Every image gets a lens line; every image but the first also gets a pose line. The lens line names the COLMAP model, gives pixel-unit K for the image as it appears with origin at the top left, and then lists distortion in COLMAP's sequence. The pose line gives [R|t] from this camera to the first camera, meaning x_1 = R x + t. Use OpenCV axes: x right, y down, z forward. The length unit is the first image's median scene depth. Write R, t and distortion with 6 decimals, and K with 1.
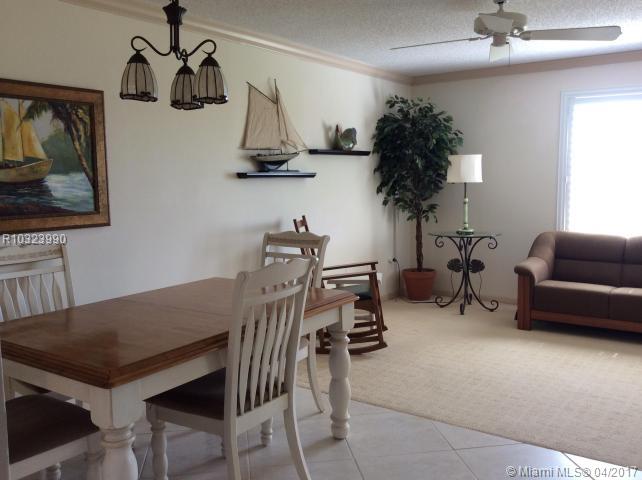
lens RADIAL K [[604.6, 0, 309.0], [0, 604.6, 242.5], [0, 0, 1]] dist [0.246773, -0.496818]
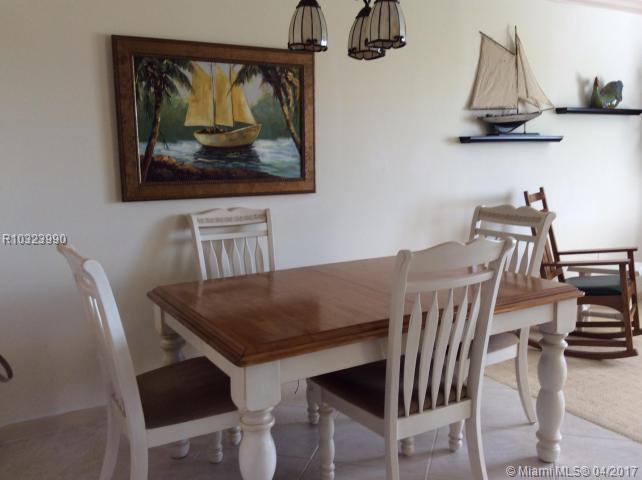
lens RADIAL K [[604.6, 0, 309.0], [0, 604.6, 242.5], [0, 0, 1]] dist [0.246773, -0.496818]
pose [[0.914317, 0.065859, -0.399608, 0.066869], [-0.047008, 0.997278, 0.056803, -0.002720], [0.402261, -0.033151, 0.914925, 0.119129]]
